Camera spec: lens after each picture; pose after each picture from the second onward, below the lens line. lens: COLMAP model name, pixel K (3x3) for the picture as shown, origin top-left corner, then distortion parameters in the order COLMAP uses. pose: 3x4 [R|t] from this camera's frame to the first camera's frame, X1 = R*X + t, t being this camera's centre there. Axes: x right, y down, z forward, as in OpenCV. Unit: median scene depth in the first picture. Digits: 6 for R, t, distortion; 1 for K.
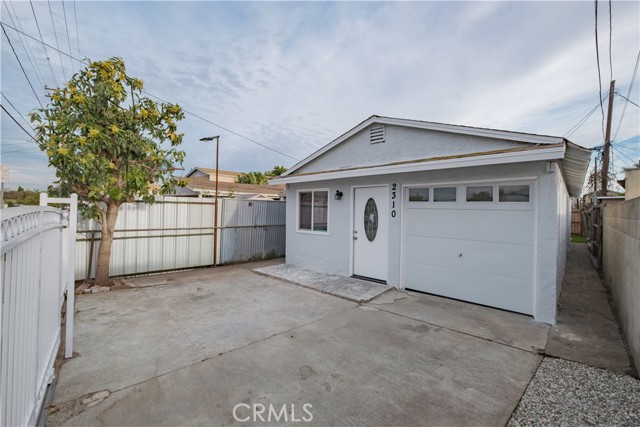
lens RADIAL K [[278.3, 0, 314.0], [0, 278.3, 208.6], [0, 0, 1]] dist [-0.004103, -0.000307]
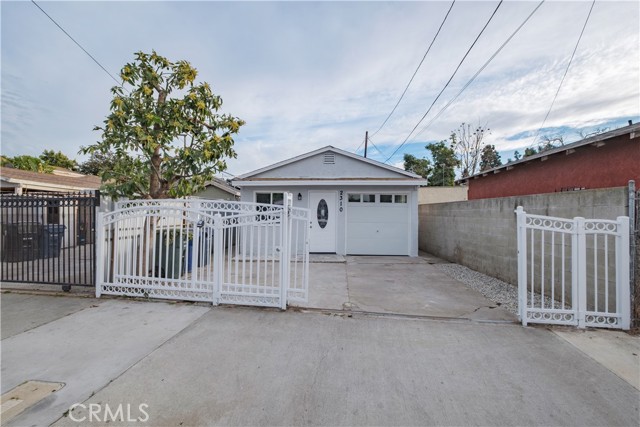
lens RADIAL K [[281.1, 0, 314.2], [0, 281.1, 210.7], [0, 0, 1]] dist [-0.006197, -0.000338]
pose [[0.740032, -0.004662, 0.672555, -0.918396], [0.001409, 0.999985, 0.005382, 0.016783], [-0.672570, -0.003035, 0.740027, -0.099737]]
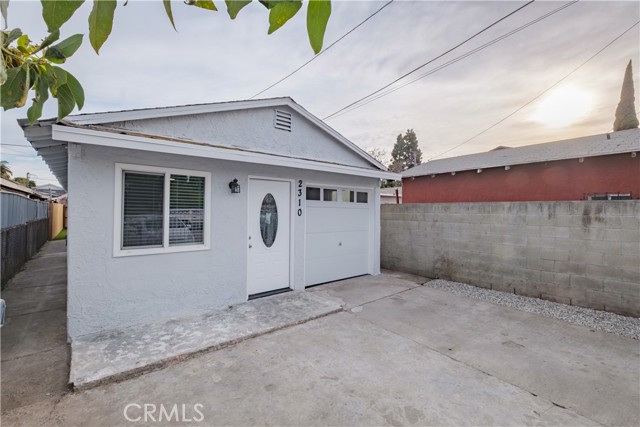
lens RADIAL K [[281.1, 0, 314.2], [0, 281.1, 210.7], [0, 0, 1]] dist [-0.006197, -0.000338]
pose [[0.118696, -0.015690, 0.992807, -0.645648], [-0.011989, 0.999780, 0.017233, -0.003679], [-0.992858, -0.013948, 0.118482, 0.833082]]
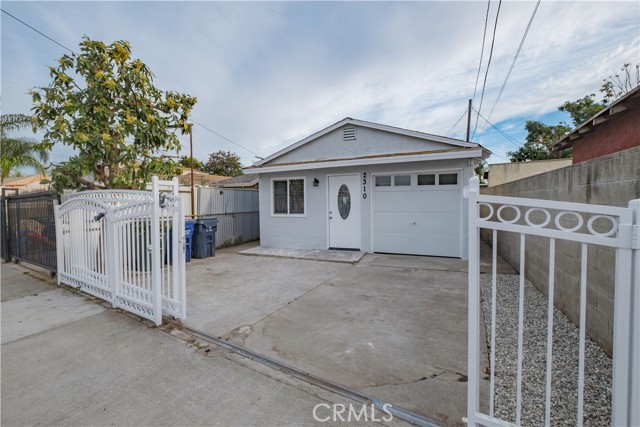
lens RADIAL K [[281.1, 0, 314.2], [0, 281.1, 210.7], [0, 0, 1]] dist [-0.006197, -0.000338]
pose [[0.941368, -0.037971, 0.335237, -0.371793], [0.026220, 0.998875, 0.039513, 0.028716], [-0.336361, -0.028407, 0.941305, -0.150253]]
